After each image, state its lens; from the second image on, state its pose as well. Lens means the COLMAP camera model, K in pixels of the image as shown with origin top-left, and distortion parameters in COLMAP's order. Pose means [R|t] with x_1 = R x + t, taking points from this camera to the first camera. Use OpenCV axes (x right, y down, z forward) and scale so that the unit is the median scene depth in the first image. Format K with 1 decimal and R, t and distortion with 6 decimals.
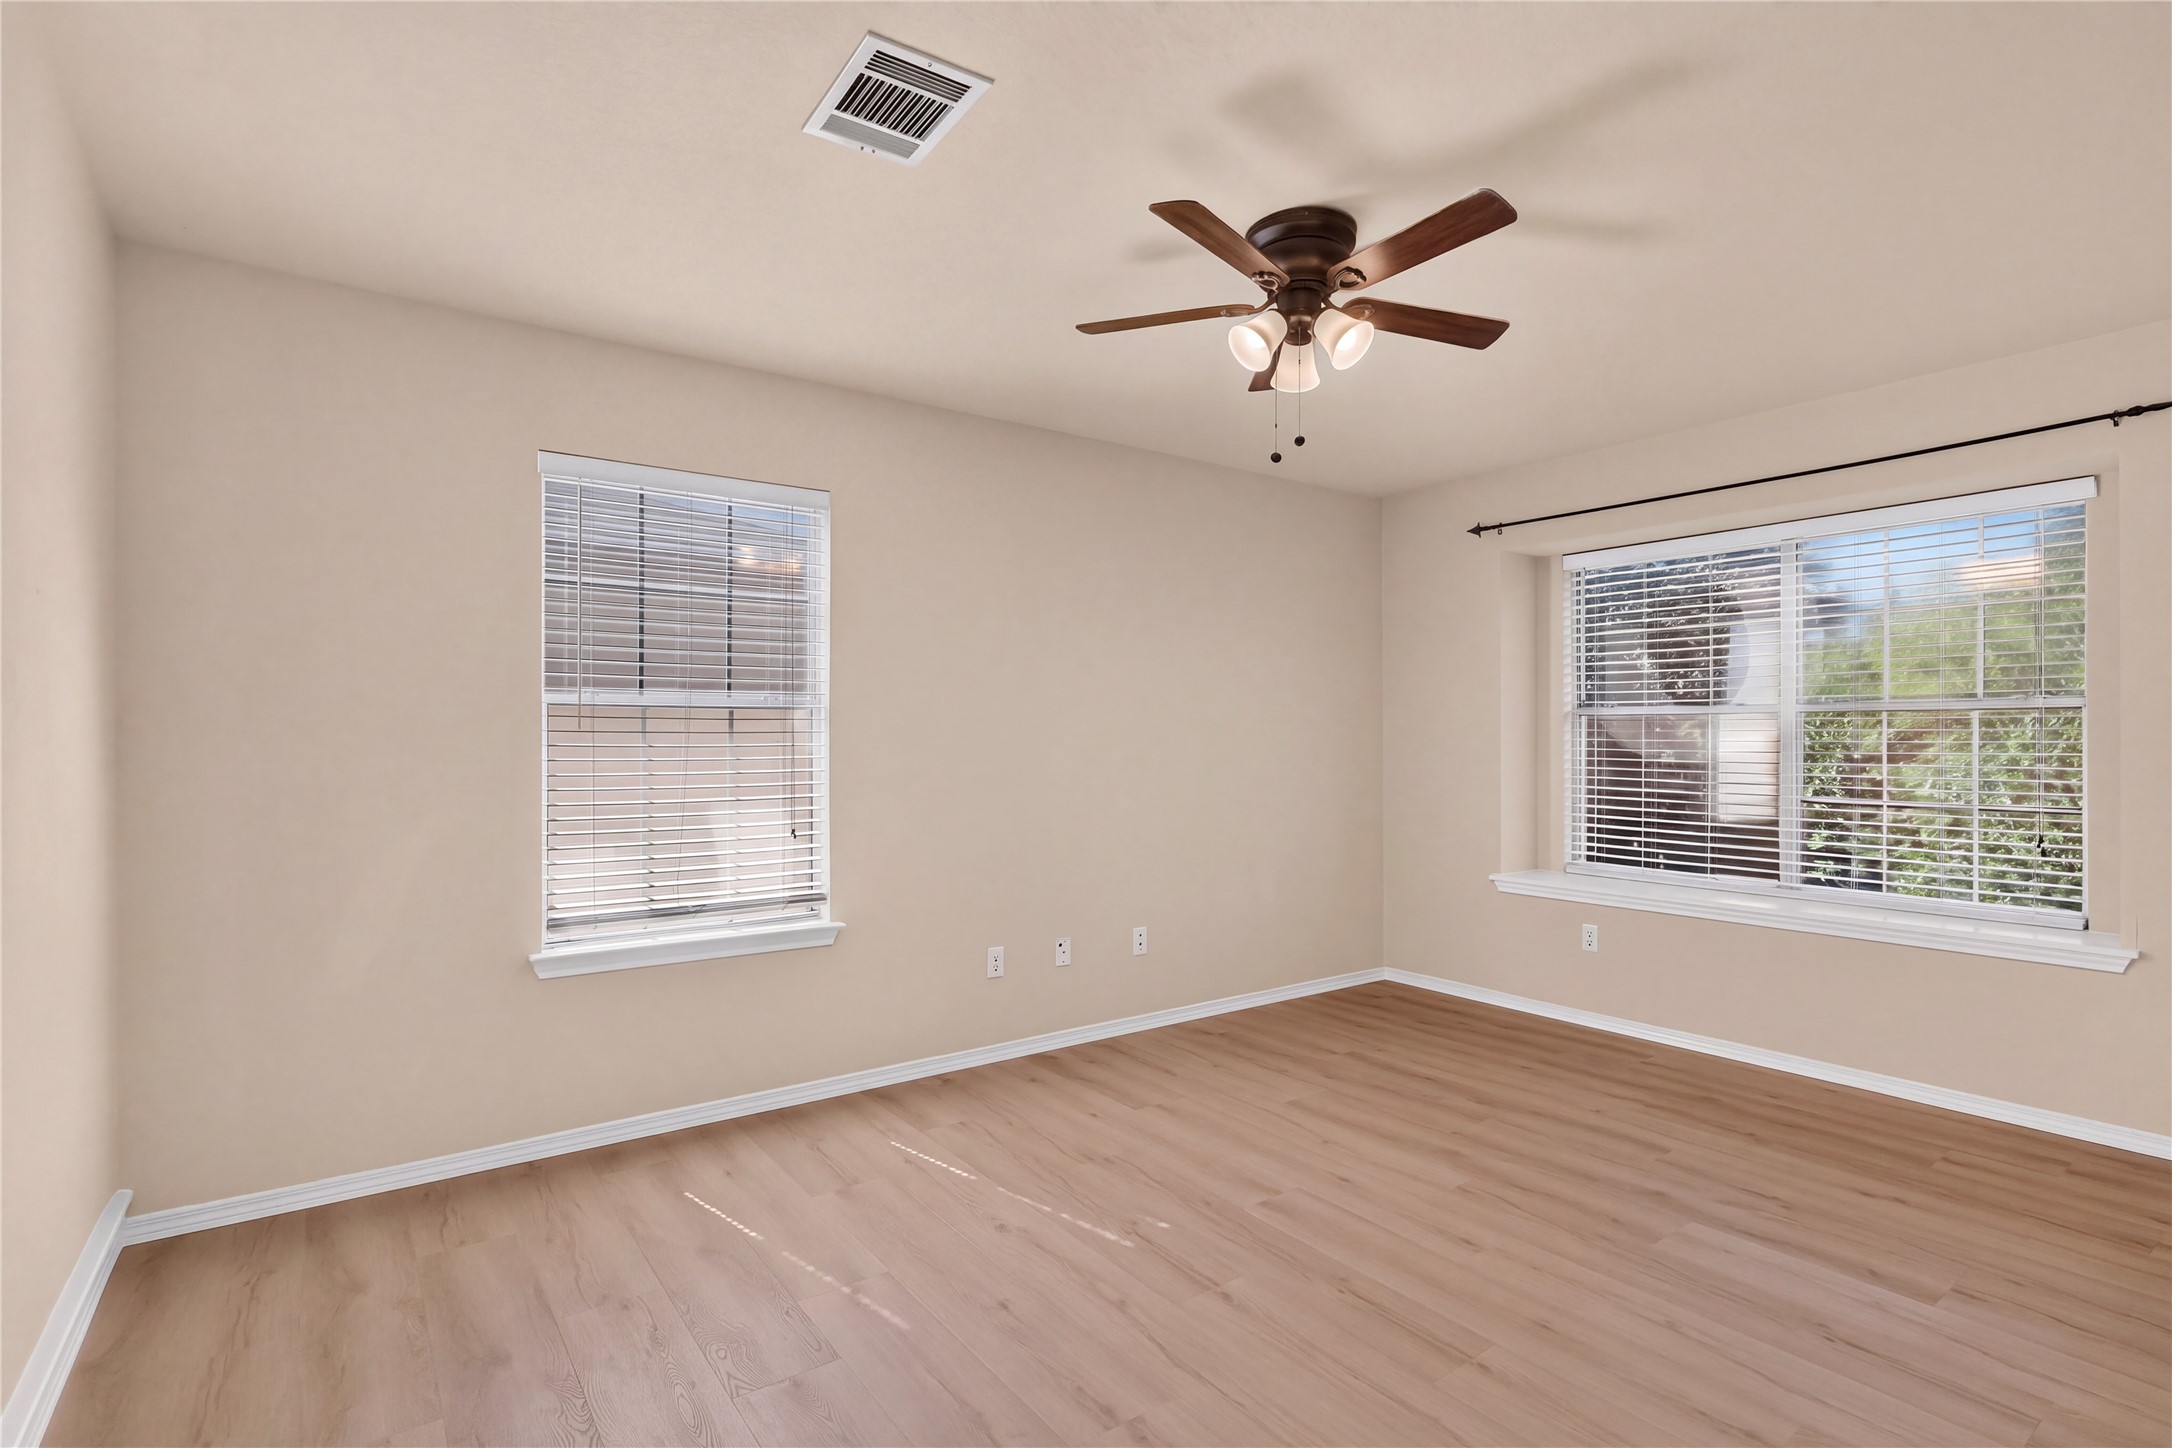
lens RADIAL K [[1048.5, 0, 1097.8], [0, 1048.5, 726.1], [0, 0, 1]] dist [0.003051, -0.001347]
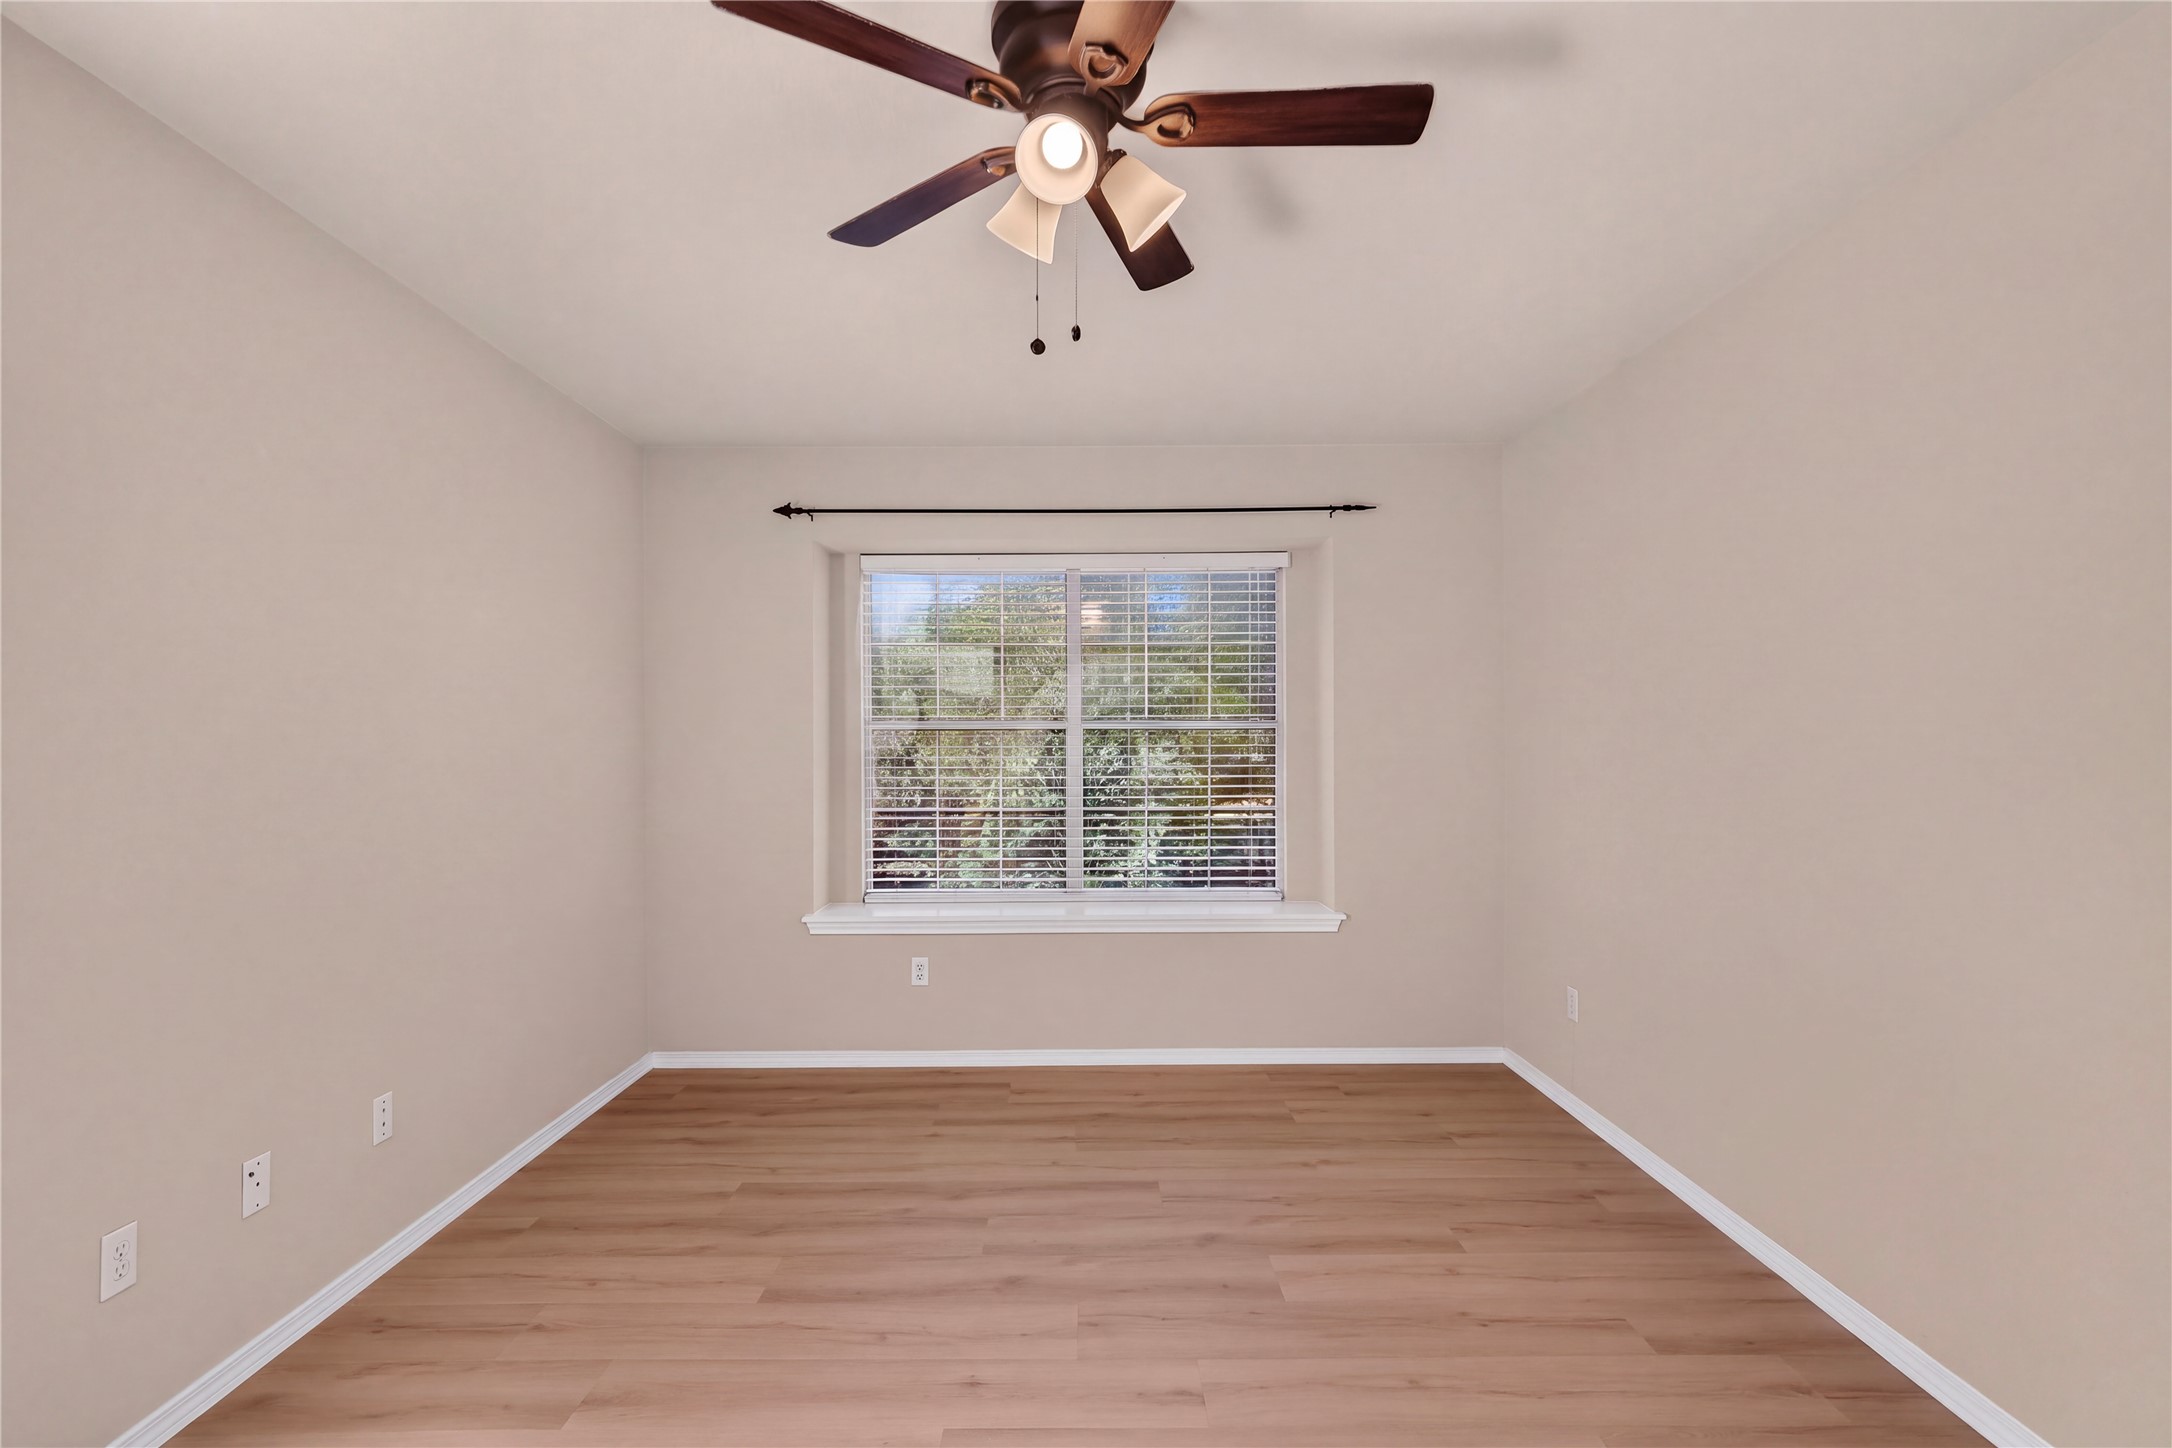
lens RADIAL K [[1048.5, 0, 1083.3], [0, 1048.5, 736.3], [0, 0, 1]] dist [0.003051, -0.001347]
pose [[0.589128, 0.000719, 0.808040, -0.229816], [-0.002882, 0.999995, 0.001212, -0.008885], [-0.808035, -0.003043, 0.589127, 0.395411]]
